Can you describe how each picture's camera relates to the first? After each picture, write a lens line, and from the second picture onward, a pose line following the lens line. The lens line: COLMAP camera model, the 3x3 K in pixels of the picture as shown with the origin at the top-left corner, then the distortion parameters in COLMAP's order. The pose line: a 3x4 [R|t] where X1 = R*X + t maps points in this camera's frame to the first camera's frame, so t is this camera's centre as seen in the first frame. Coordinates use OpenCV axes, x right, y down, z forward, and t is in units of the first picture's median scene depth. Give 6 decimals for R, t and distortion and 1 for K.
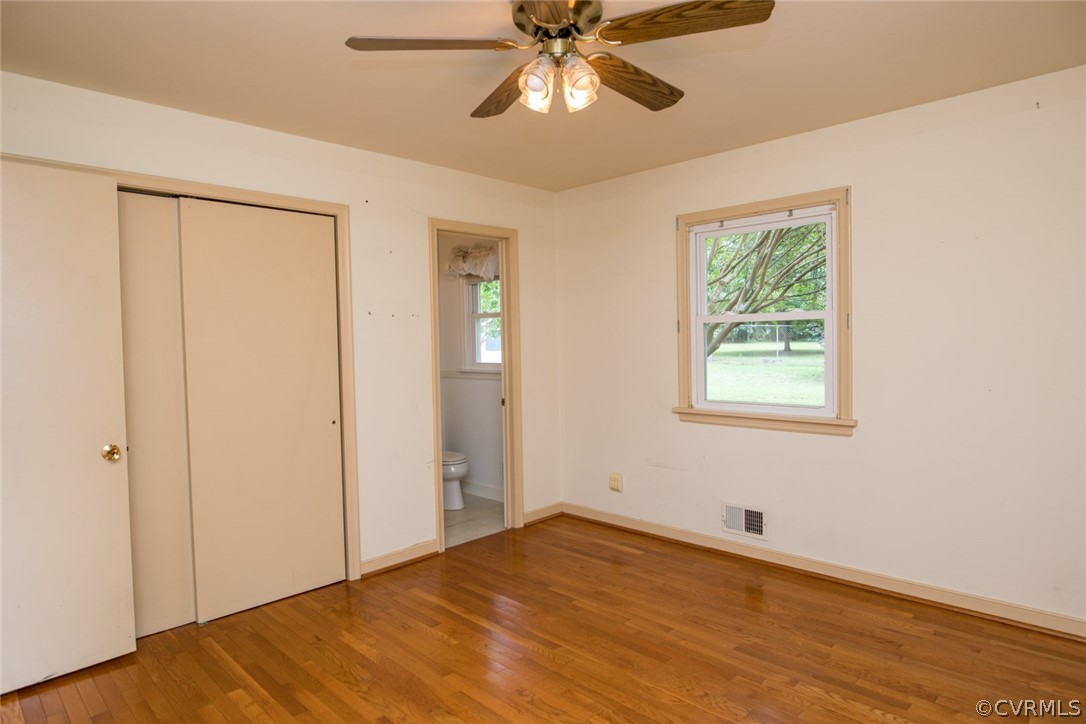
lens RADIAL K [[628.5, 0, 543.0], [0, 628.5, 362.0], [0, 0, 1]] dist [-0.018792, -0.000143]
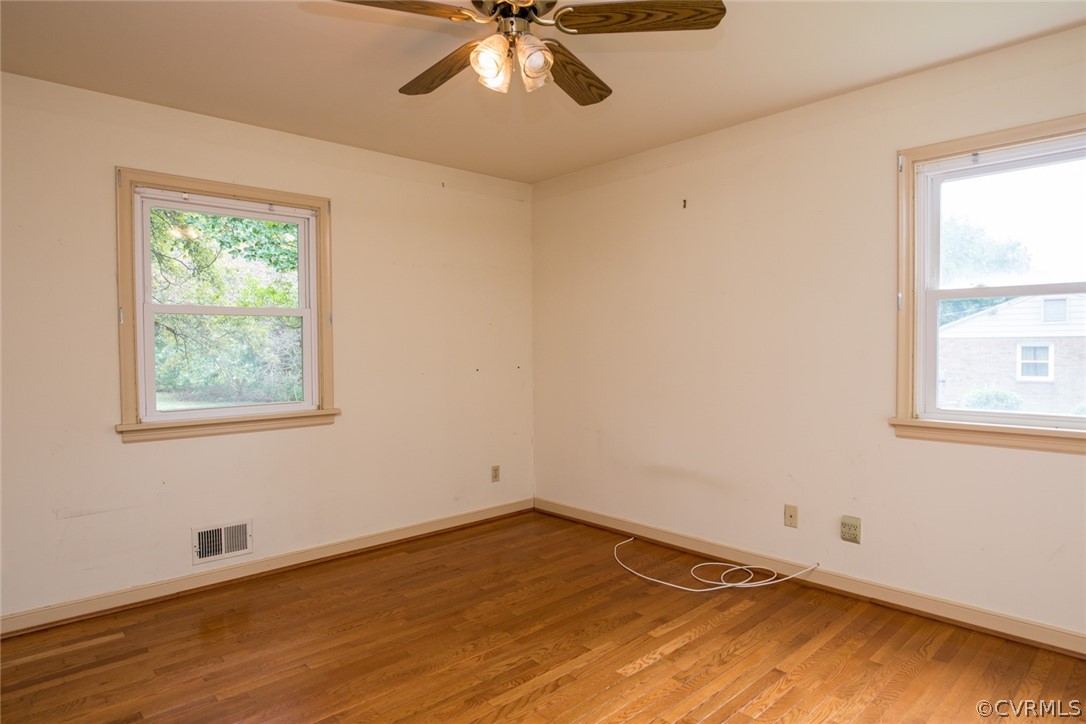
lens RADIAL K [[637.1, 0, 543.0], [0, 637.1, 362.0], [0, 0, 1]] dist [-0.004559, -0.000873]
pose [[0.052624, -0.012962, 0.998530, -0.610669], [0.039466, 0.999162, 0.010891, 0.011283], [-0.997834, 0.038835, 0.053092, 0.557091]]
